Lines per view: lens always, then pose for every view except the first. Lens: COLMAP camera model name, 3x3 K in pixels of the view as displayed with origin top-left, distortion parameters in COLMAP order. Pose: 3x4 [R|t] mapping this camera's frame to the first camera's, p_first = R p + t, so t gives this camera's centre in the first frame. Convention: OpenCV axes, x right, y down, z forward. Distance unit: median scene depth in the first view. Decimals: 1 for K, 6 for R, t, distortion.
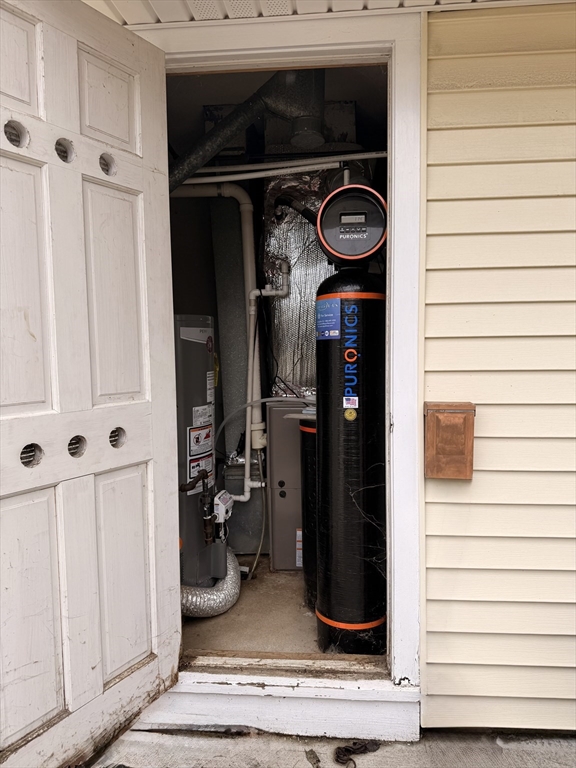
lens RADIAL K [[546.7, 0, 287.8], [0, 546.7, 384.8], [0, 0, 1]] dist [0.046443, -0.043852]
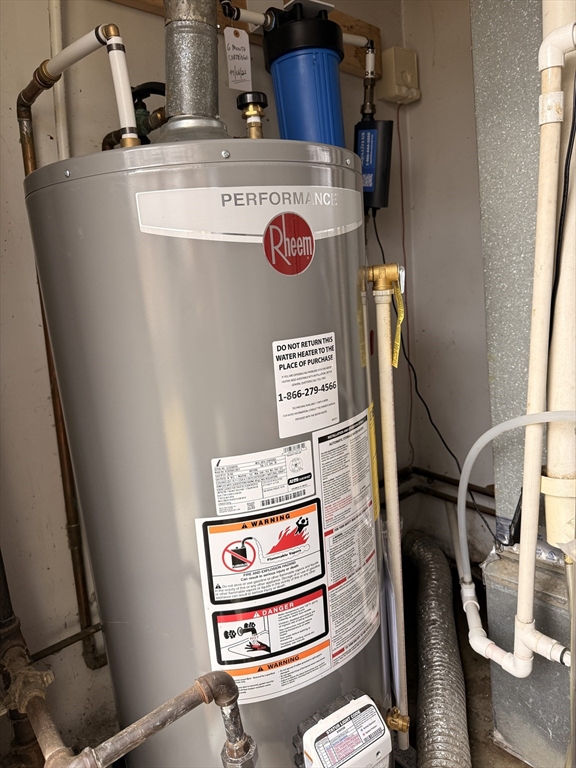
lens RADIAL K [[546.7, 0, 290.2], [0, 546.7, 387.1], [0, 0, 1]] dist [0.046443, -0.043852]
pose [[0.696002, 0.090005, -0.712377, 0.073280], [0.021448, 0.989064, 0.145918, -0.042110], [0.717720, -0.116838, 0.686460, 0.809694]]
